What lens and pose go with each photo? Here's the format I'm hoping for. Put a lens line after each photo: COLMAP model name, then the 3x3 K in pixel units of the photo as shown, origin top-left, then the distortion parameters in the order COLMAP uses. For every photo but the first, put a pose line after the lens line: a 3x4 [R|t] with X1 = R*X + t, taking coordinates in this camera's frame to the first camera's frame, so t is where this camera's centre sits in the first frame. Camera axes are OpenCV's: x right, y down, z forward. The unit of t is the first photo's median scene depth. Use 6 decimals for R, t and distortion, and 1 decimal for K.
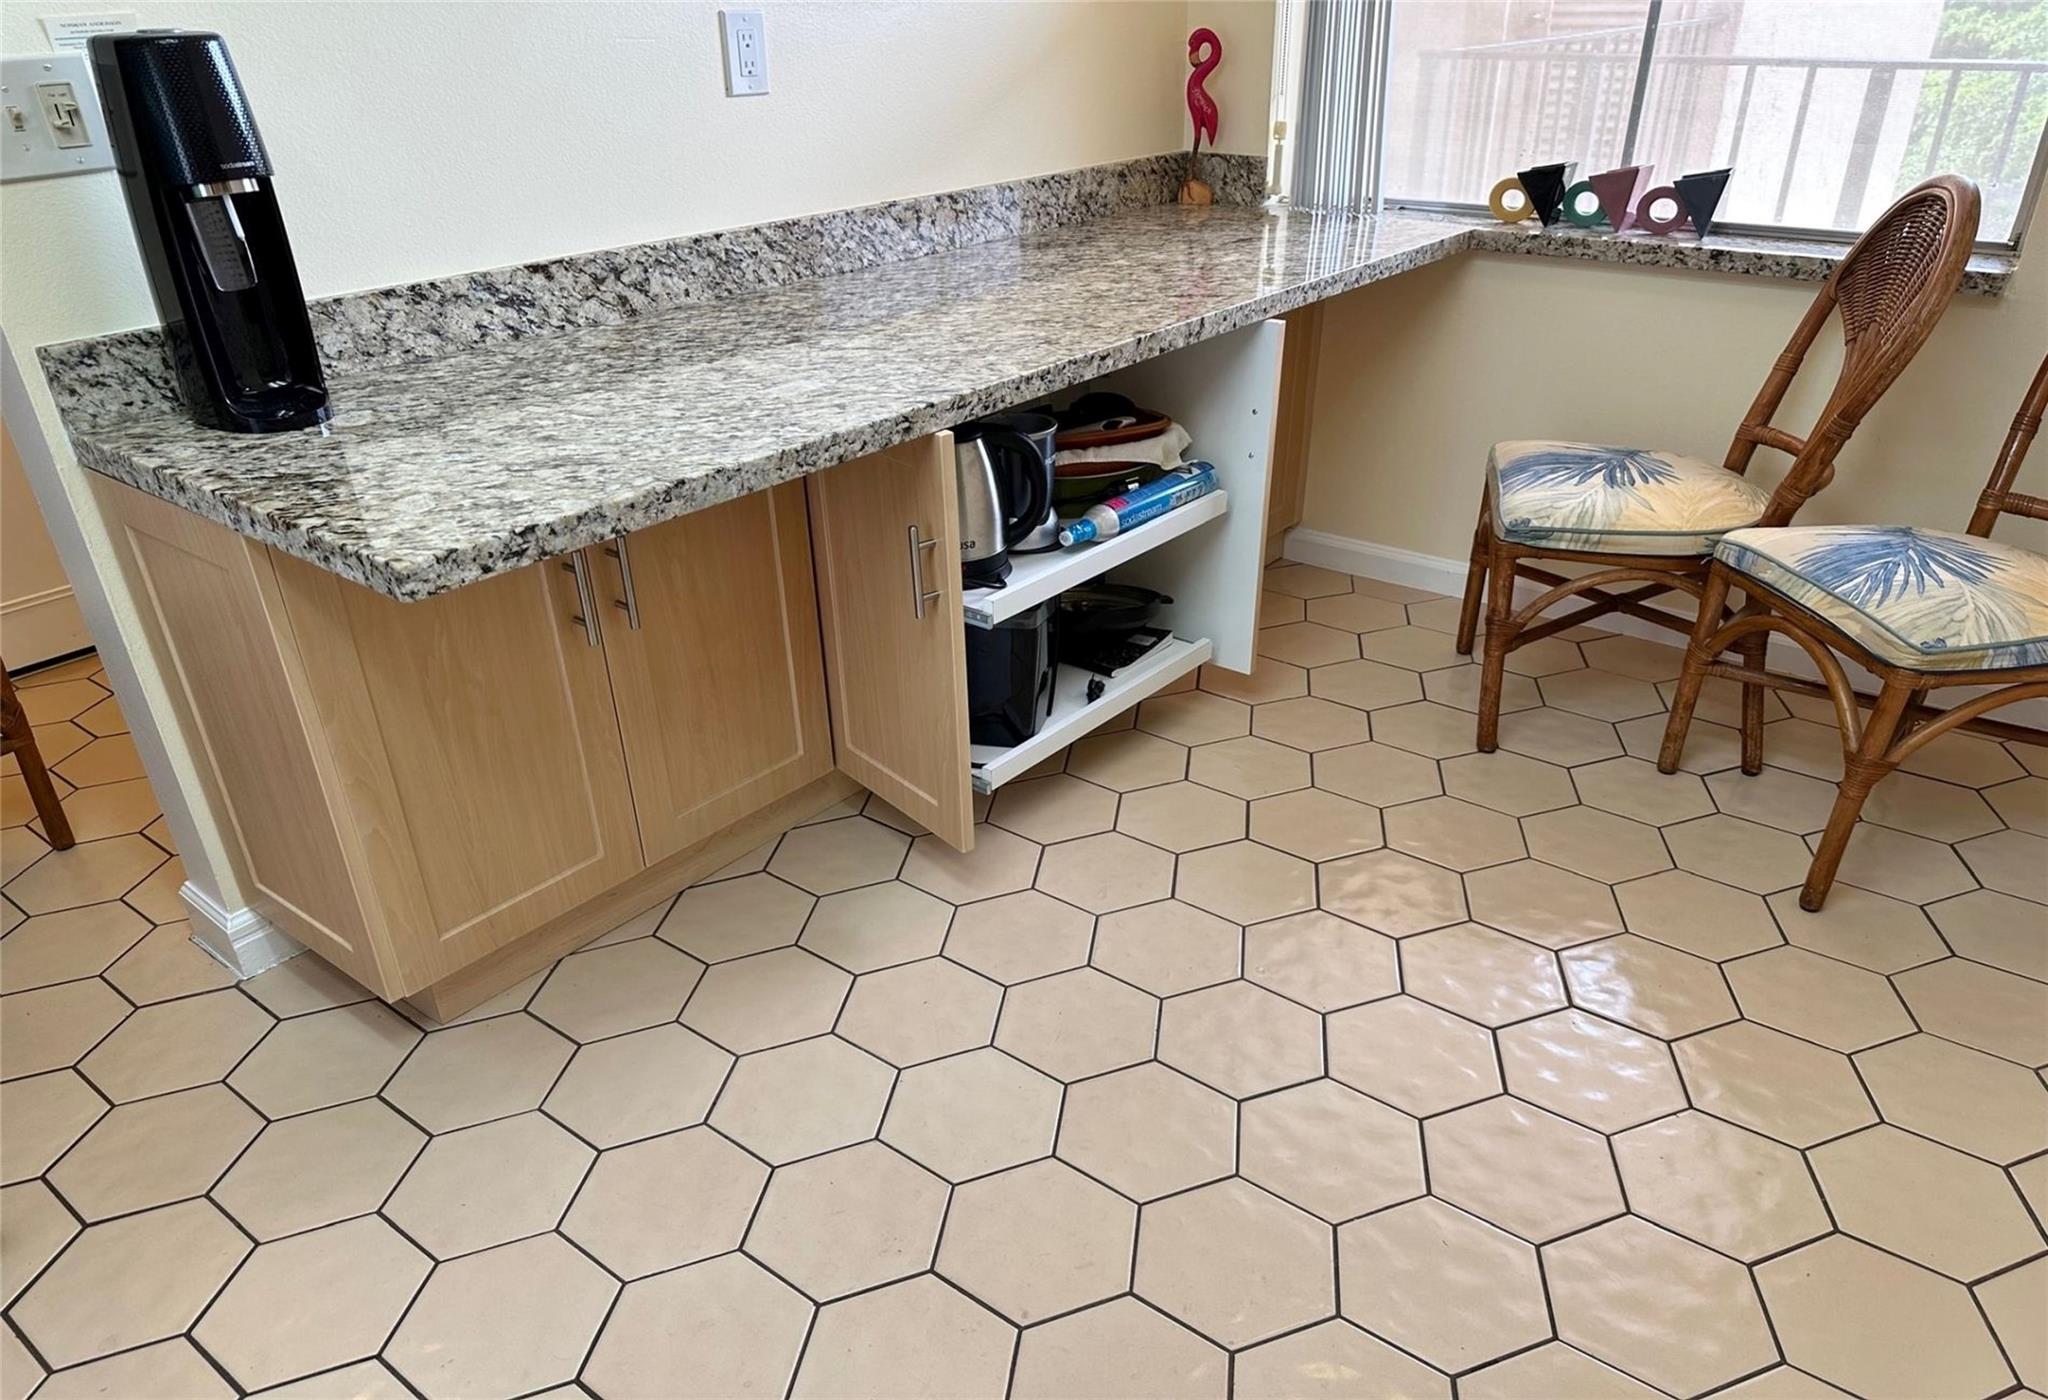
lens RADIAL K [[1432.2, 0, 1029.6], [0, 1432.2, 765.6], [0, 0, 1]] dist [0.063813, -0.071282]
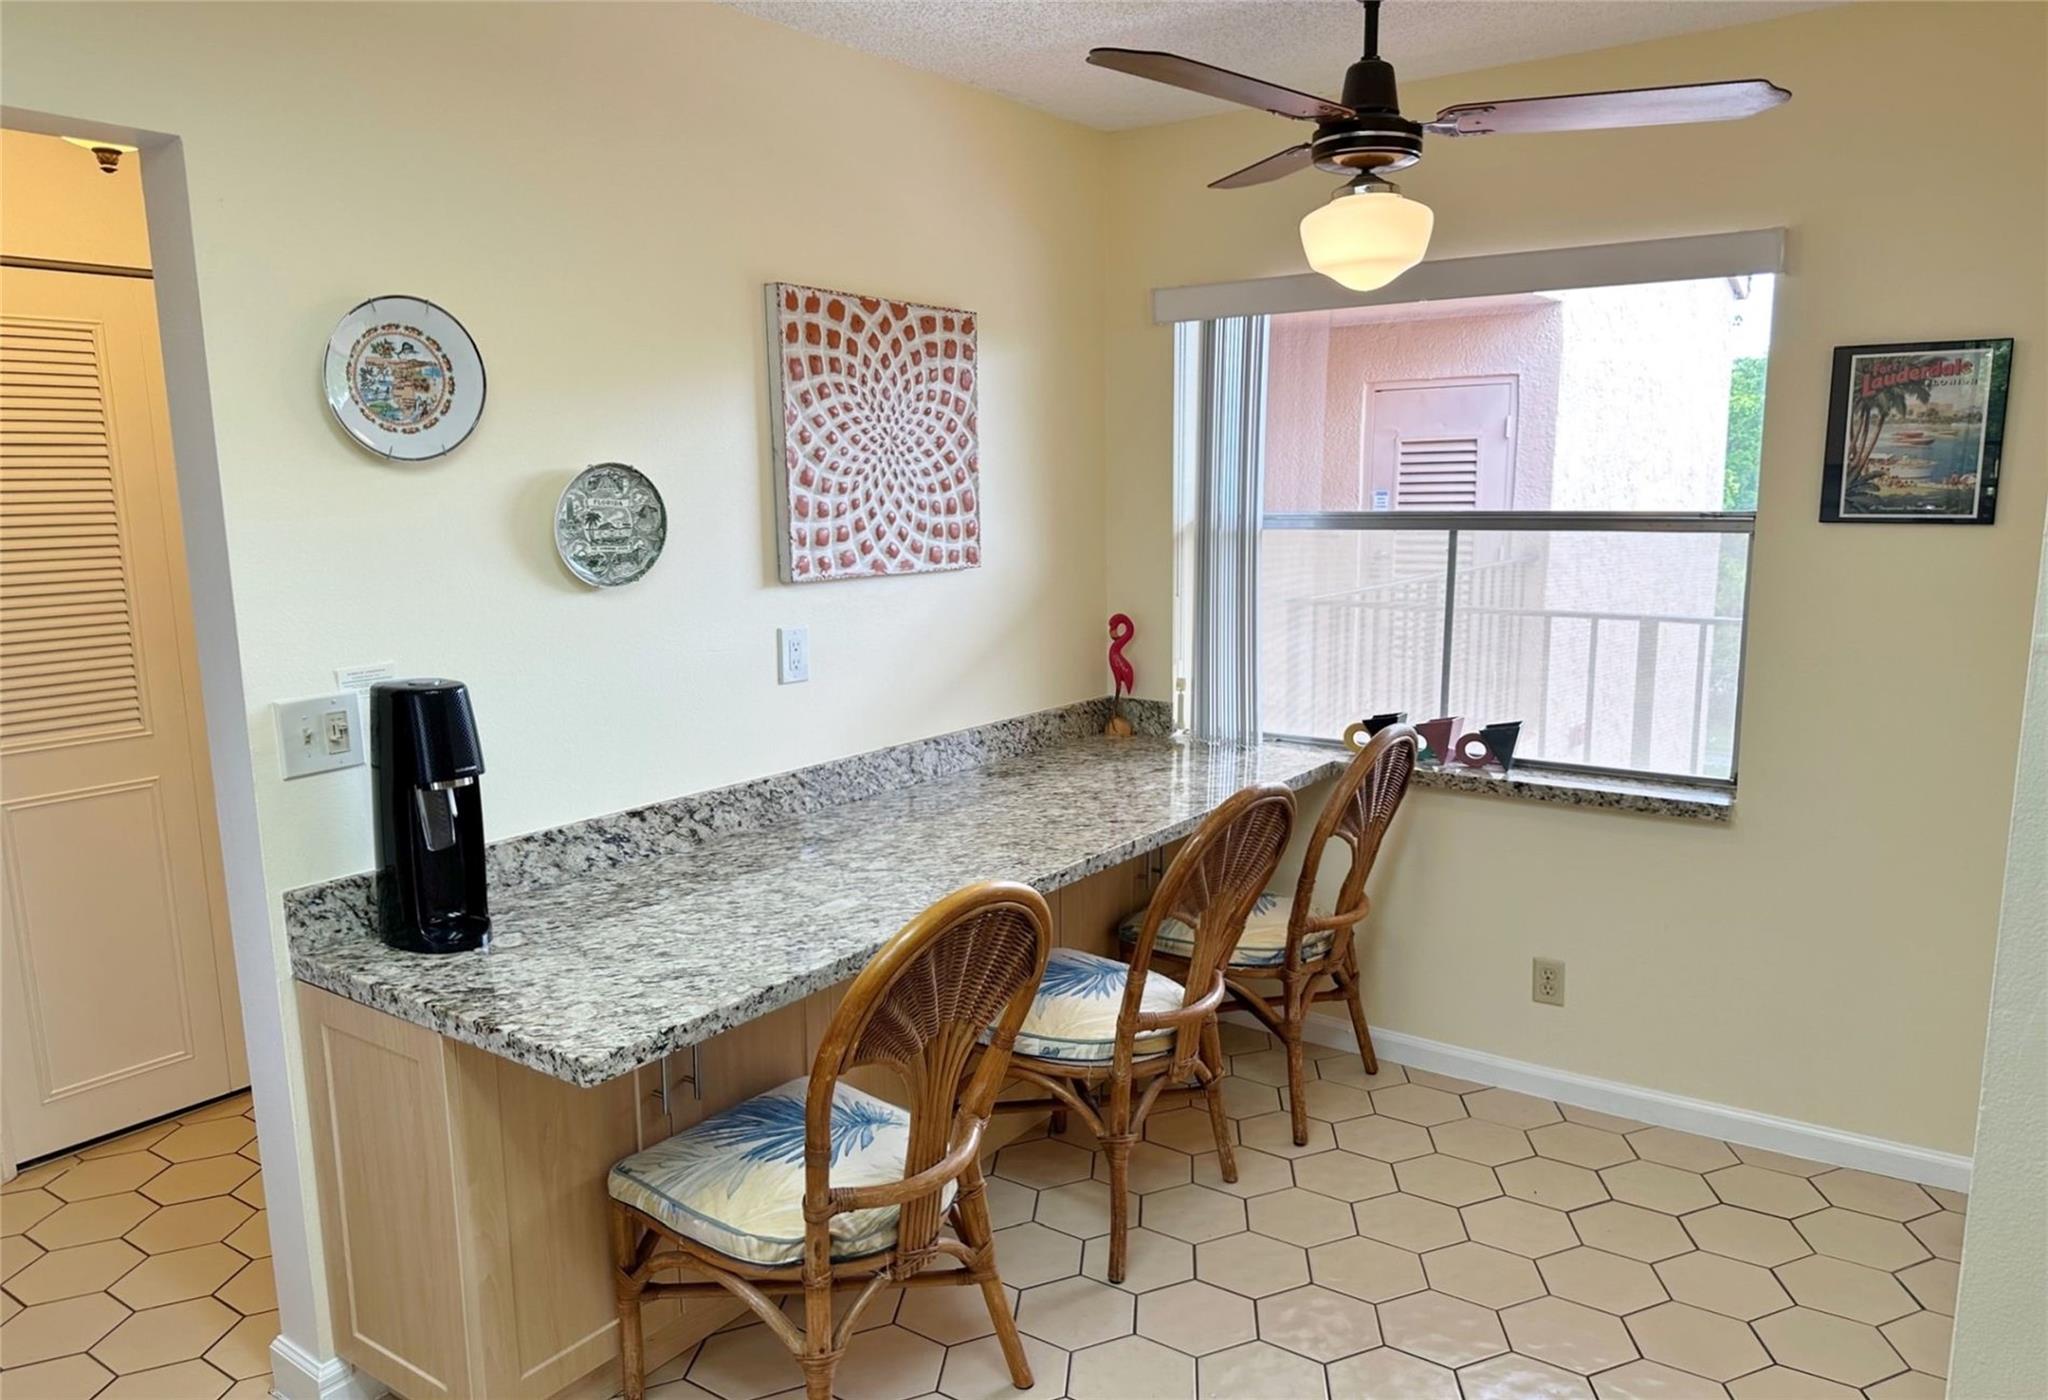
lens RADIAL K [[1394.8, 0, 1045.7], [0, 1394.8, 681.1], [0, 0, 1]] dist [0.134839, -0.266563]
pose [[0.997904, 0.002728, 0.064648, -0.049459], [0.020465, 0.934519, -0.355325, 0.009465], [-0.061384, 0.355904, 0.932504, -0.276061]]
